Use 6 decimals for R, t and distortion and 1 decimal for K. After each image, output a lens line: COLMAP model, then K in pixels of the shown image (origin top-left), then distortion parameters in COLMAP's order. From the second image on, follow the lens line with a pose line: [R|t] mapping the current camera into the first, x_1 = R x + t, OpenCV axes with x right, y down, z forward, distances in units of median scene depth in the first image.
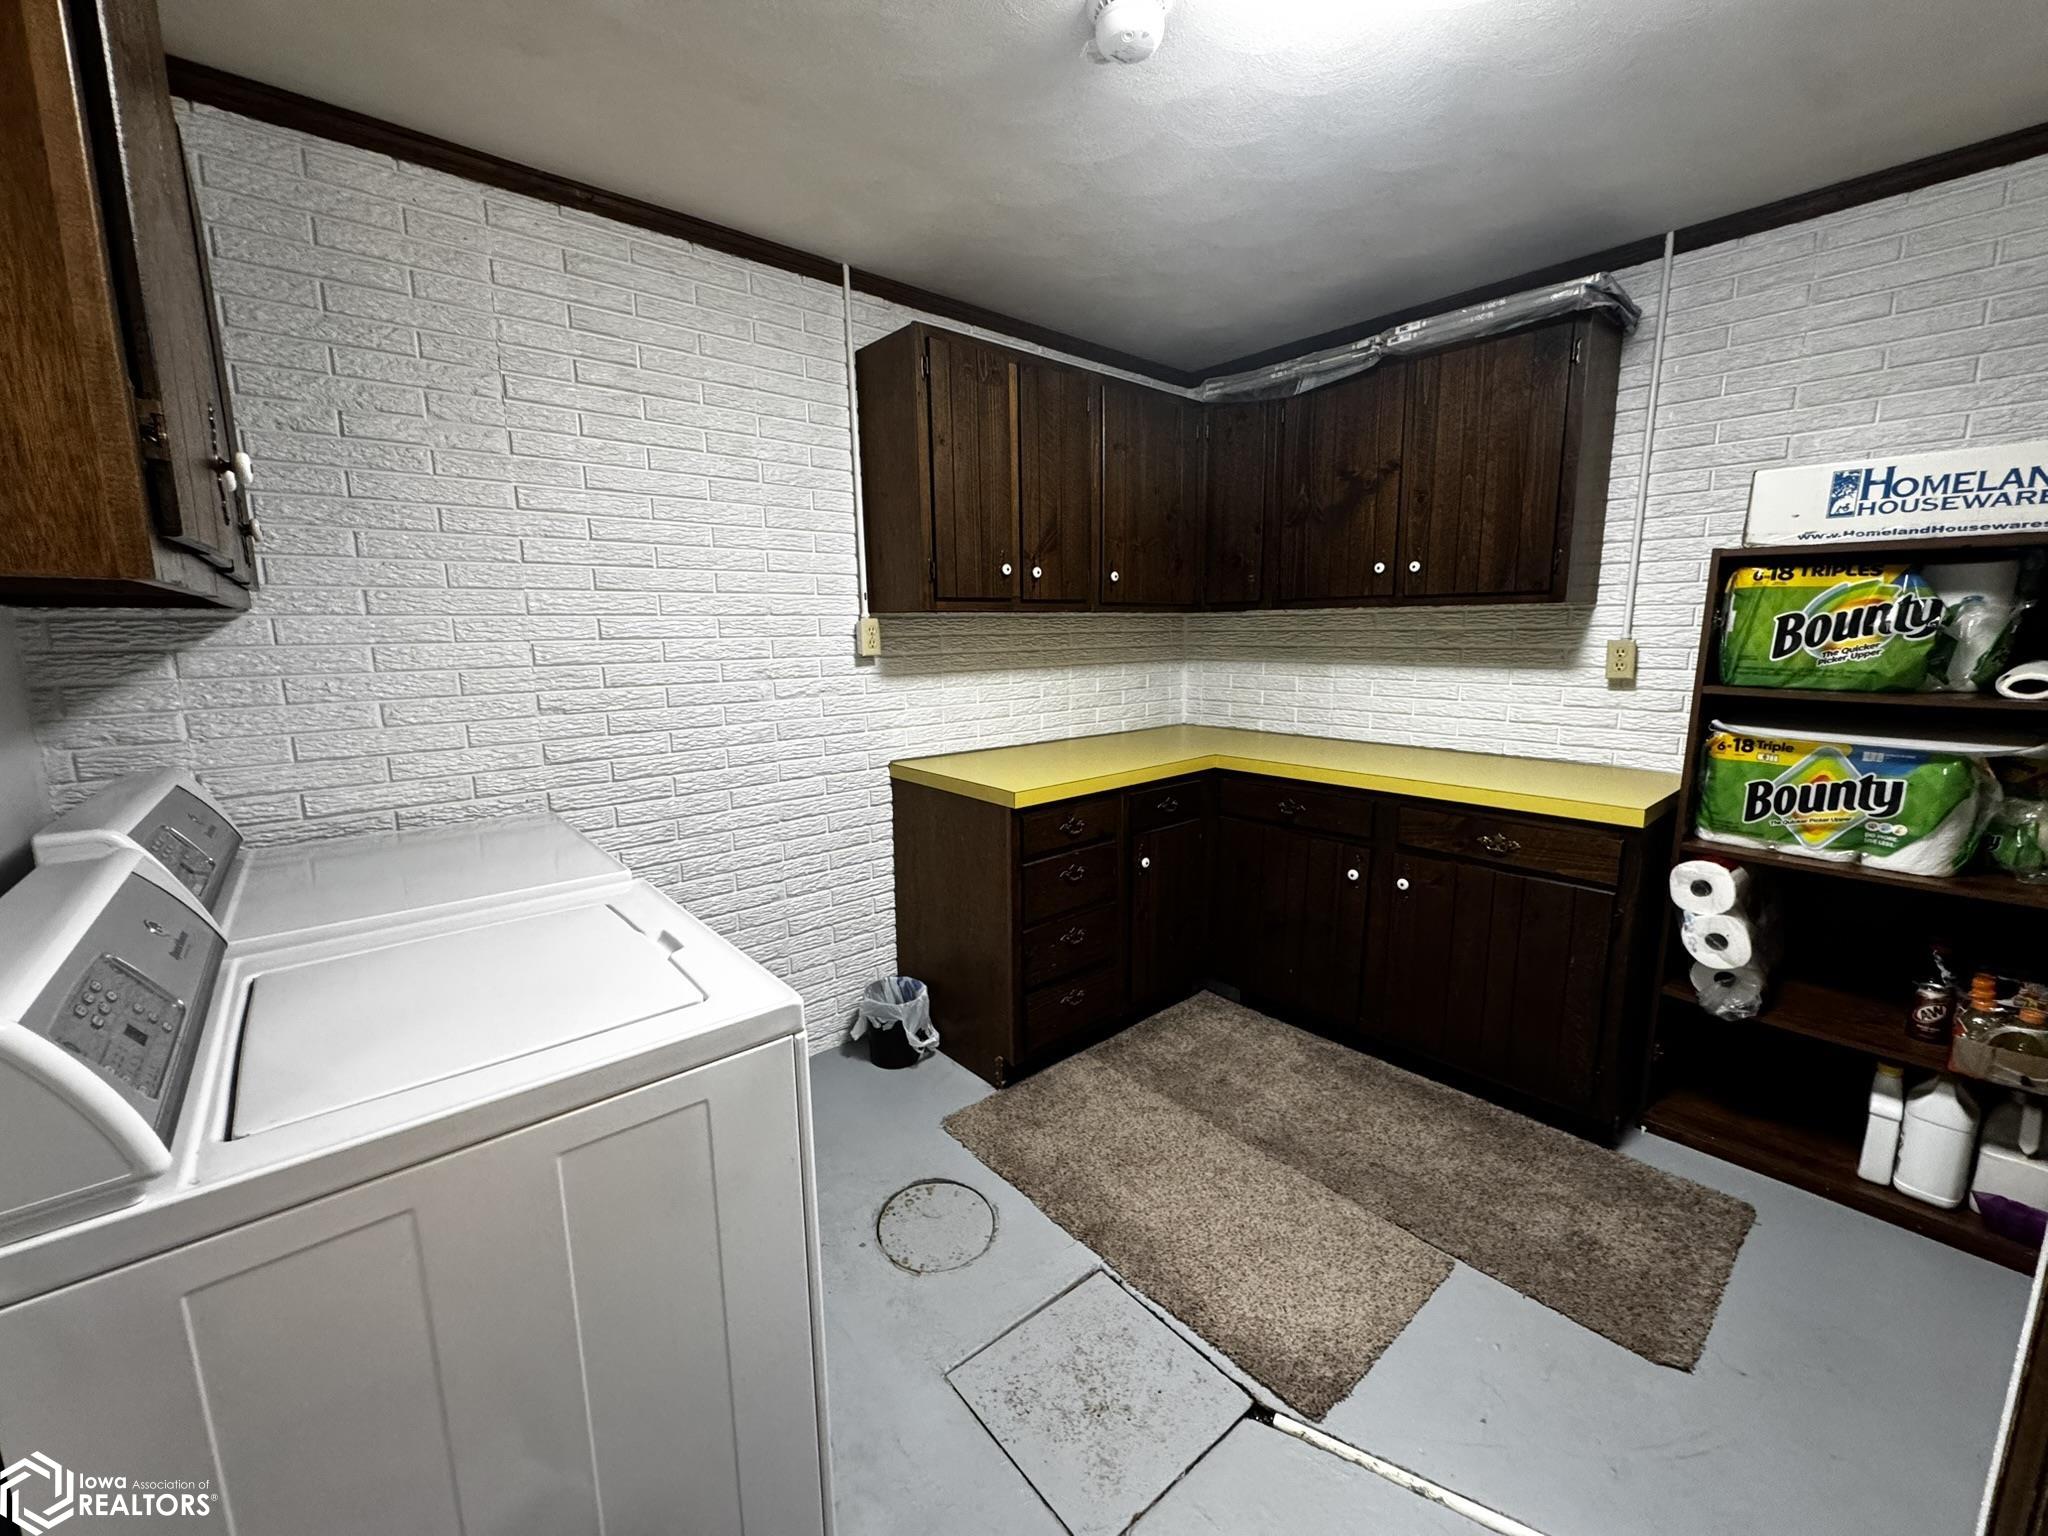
lens RADIAL K [[826.9, 0, 1024.0], [0, 826.9, 768.0], [0, 0, 1]] dist [-0.003790, 0.000252]
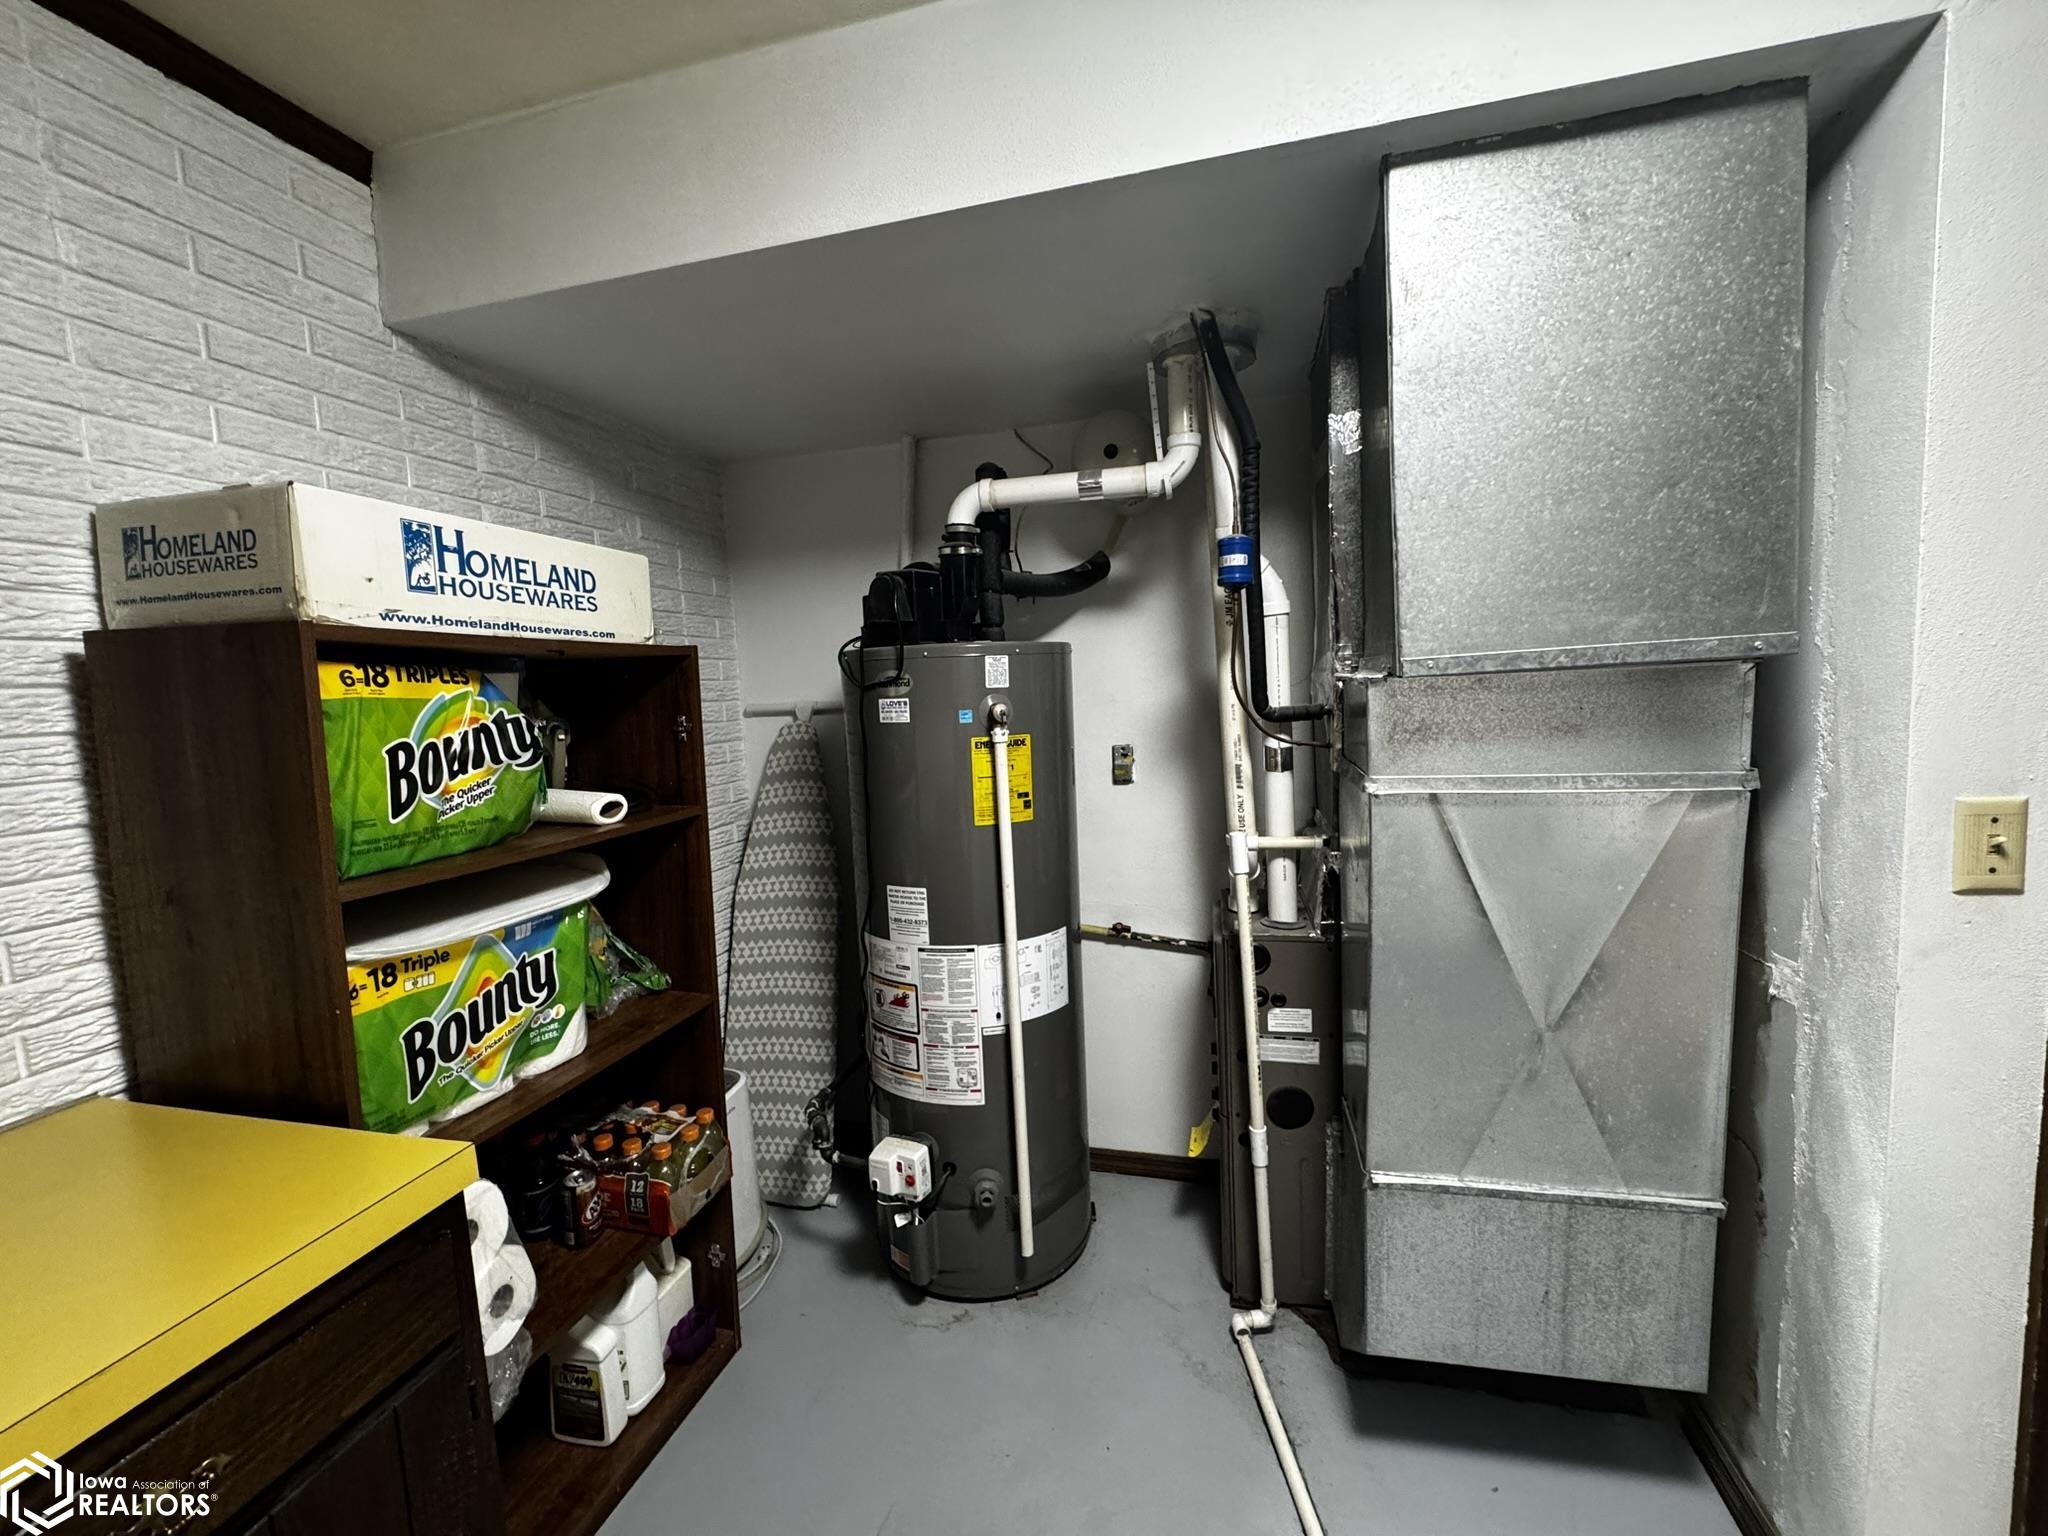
lens RADIAL K [[826.9, 0, 1024.0], [0, 826.9, 768.0], [0, 0, 1]] dist [-0.003790, 0.000252]
pose [[-0.563127, -0.044309, 0.825182, 0.171861], [0.189595, 0.964997, 0.181201, -0.178773], [-0.804327, 0.258489, -0.535015, 0.893914]]
